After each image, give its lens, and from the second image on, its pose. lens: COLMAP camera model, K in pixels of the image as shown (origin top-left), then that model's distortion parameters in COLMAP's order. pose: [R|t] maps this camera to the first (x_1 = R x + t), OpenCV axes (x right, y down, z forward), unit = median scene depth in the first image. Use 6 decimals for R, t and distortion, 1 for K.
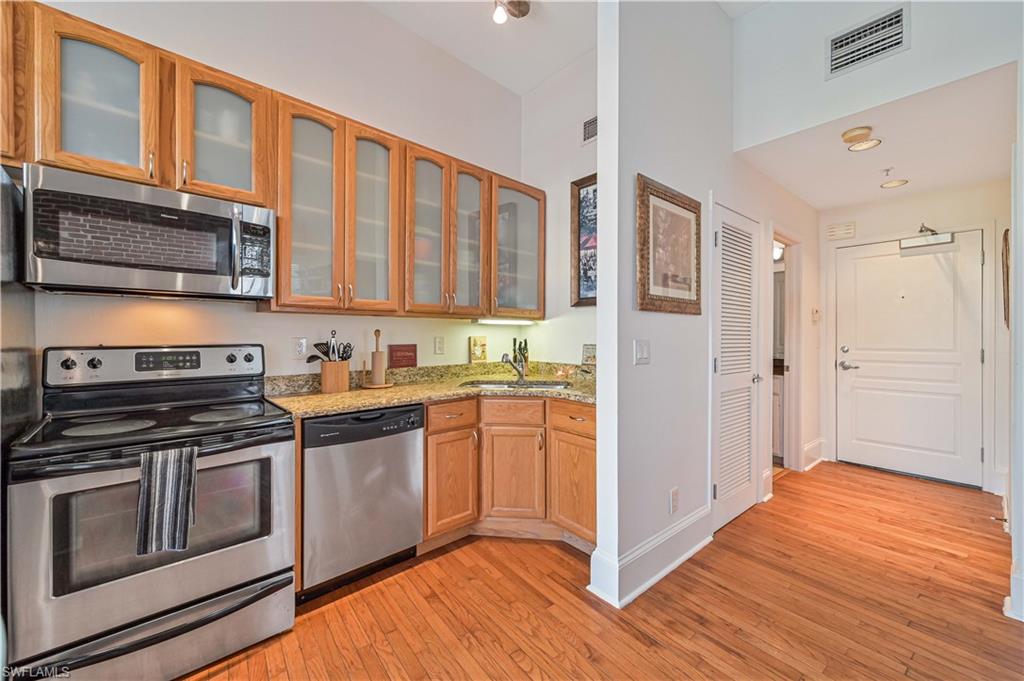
lens RADIAL K [[403.7, 0, 513.4], [0, 403.7, 335.2], [0, 0, 1]] dist [-0.000719, -0.000037]
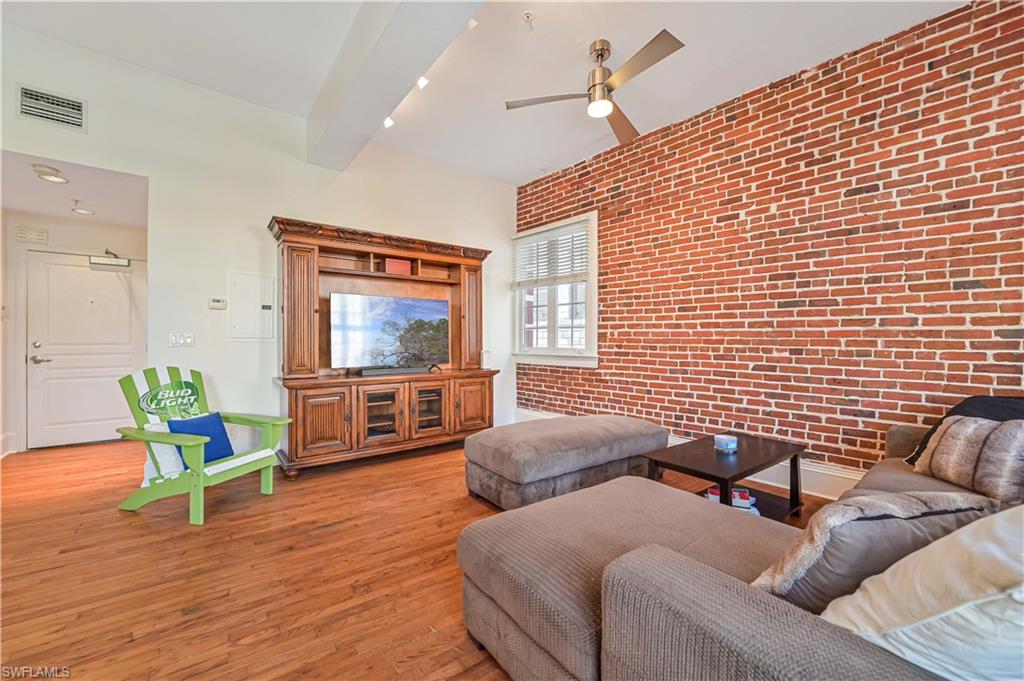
lens RADIAL K [[403.7, 0, 517.2], [0, 403.7, 341.0], [0, 0, 1]] dist [-0.000719, -0.000037]
pose [[0.016605, 0.001094, 0.999862, -0.415592], [-0.002814, 0.999995, -0.001047, 0.038578], [-0.999858, -0.002796, 0.016608, -0.535103]]
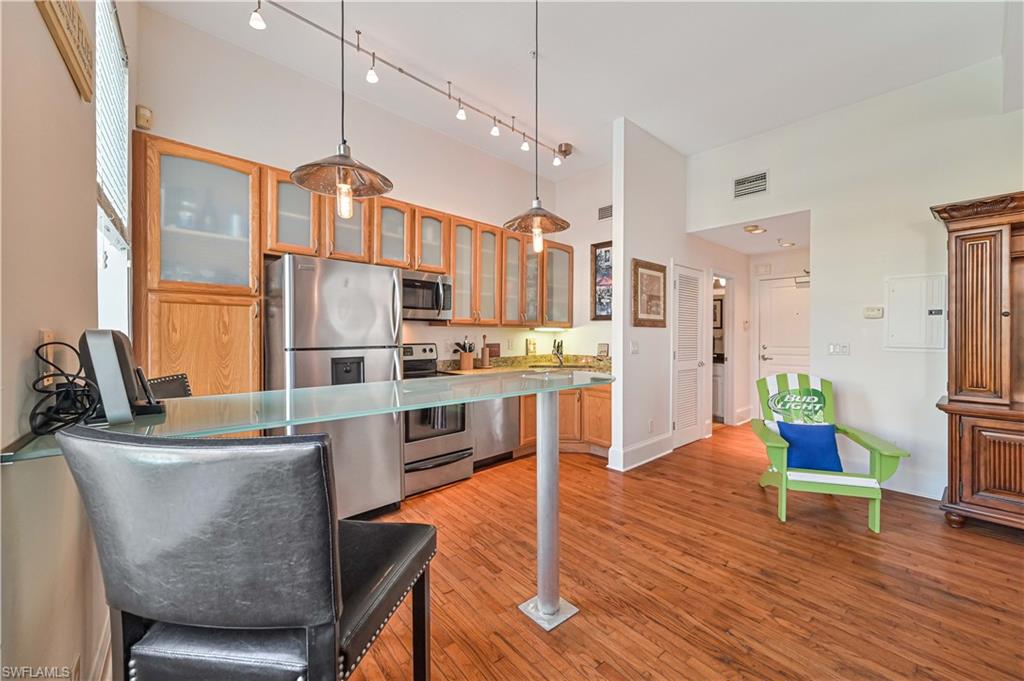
lens RADIAL K [[403.7, 0, 514.1], [0, 403.7, 337.2], [0, 0, 1]] dist [-0.000719, -0.000037]
pose [[0.999552, 0.001137, 0.029908, -0.289979], [-0.001312, 0.999982, 0.005847, -0.016791], [-0.029901, -0.005883, 0.999536, -0.840064]]
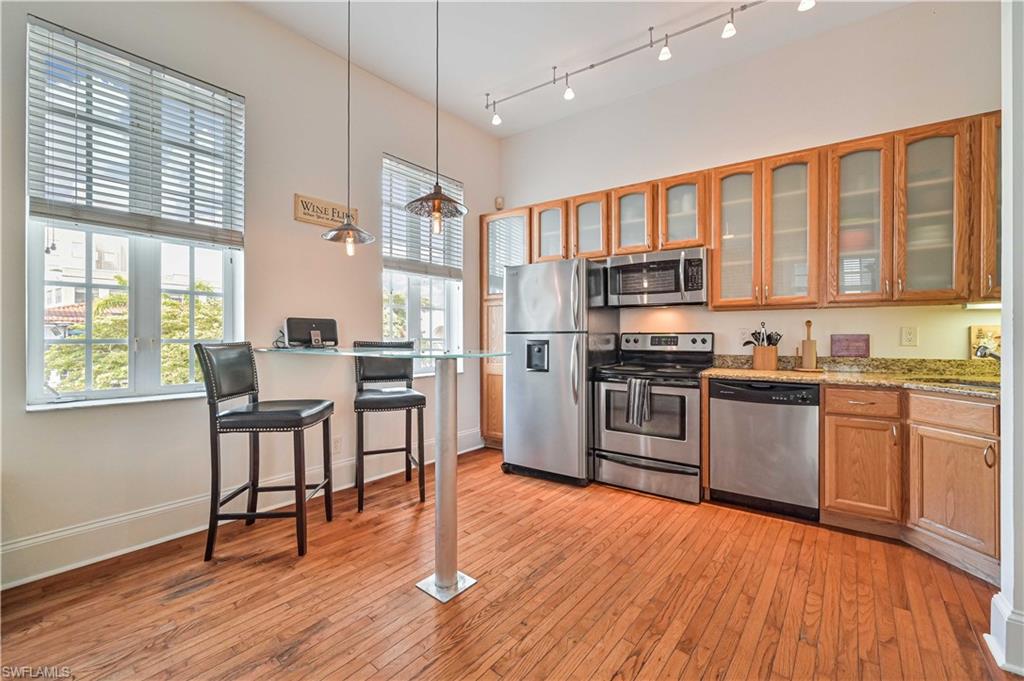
lens RADIAL K [[403.7, 0, 515.3], [0, 403.7, 335.3], [0, 0, 1]] dist [-0.000719, -0.000037]
pose [[0.225262, -0.001968, -0.974296, 0.650949], [-0.001964, 0.999995, -0.002474, 0.035515], [0.974296, 0.002470, 0.225257, -0.067690]]
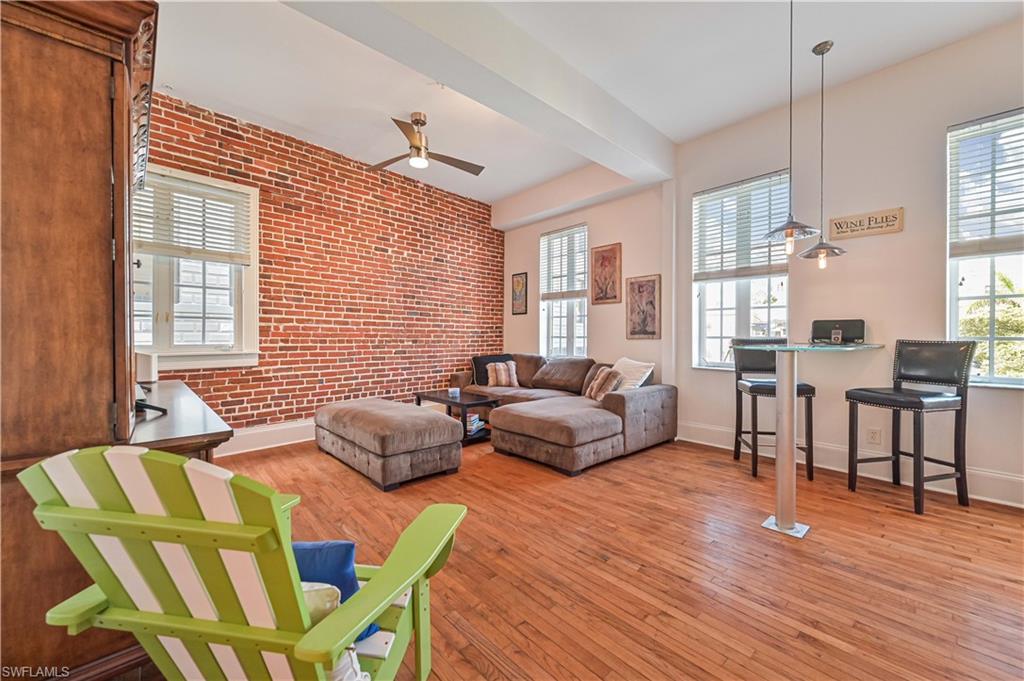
lens RADIAL K [[403.7, 0, 515.0], [0, 403.7, 339.4], [0, 0, 1]] dist [-0.000719, -0.000037]
pose [[-0.996574, 0.001370, -0.082693, 0.609634], [0.000676, 0.999964, 0.008412, 0.039136], [0.082702, 0.008328, -0.996540, 0.986382]]
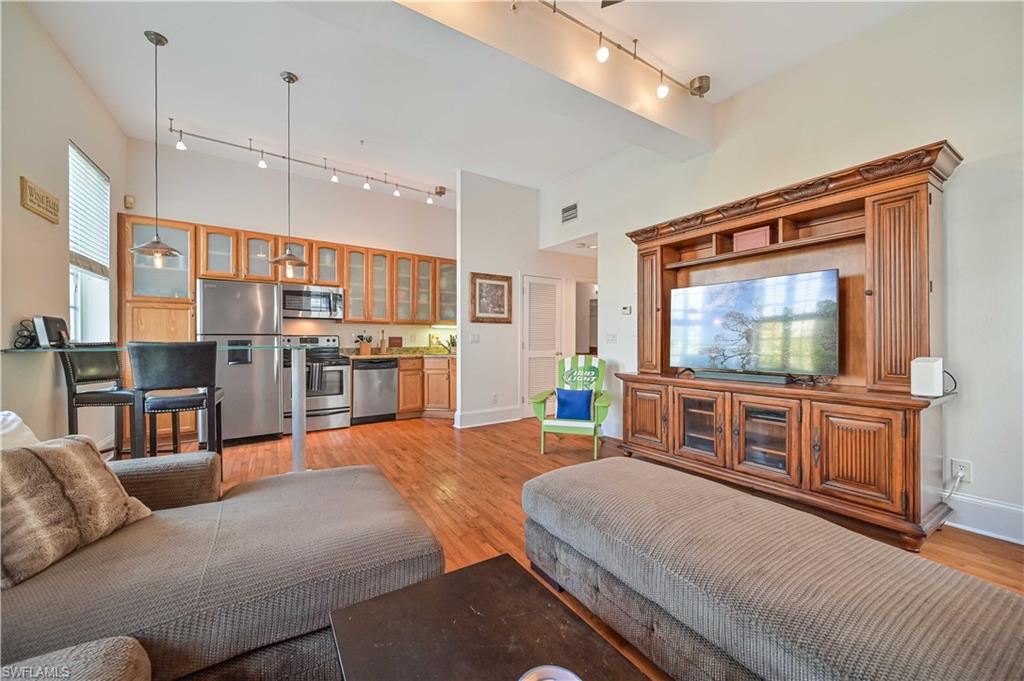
lens RADIAL K [[403.7, 0, 513.1], [0, 403.7, 340.2], [0, 0, 1]] dist [-0.000719, -0.000037]
pose [[0.994262, 0.001126, -0.106962, 0.754175], [-0.000877, 0.999997, 0.002373, 0.042852], [0.106965, -0.002266, 0.994260, -1.421348]]
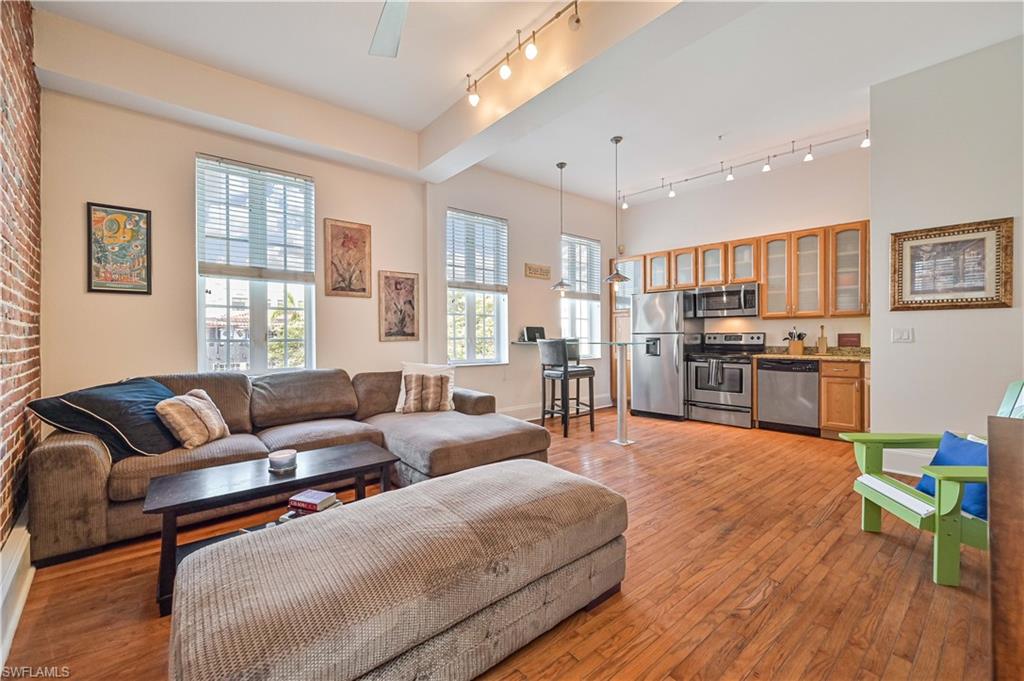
lens RADIAL K [[403.7, 0, 515.0], [0, 403.7, 338.5], [0, 0, 1]] dist [-0.000719, -0.000037]
pose [[0.029394, 0.007533, -0.999540, 1.729756], [0.004094, 0.999962, 0.007657, 0.031031], [0.999560, -0.004317, 0.029362, -0.590114]]
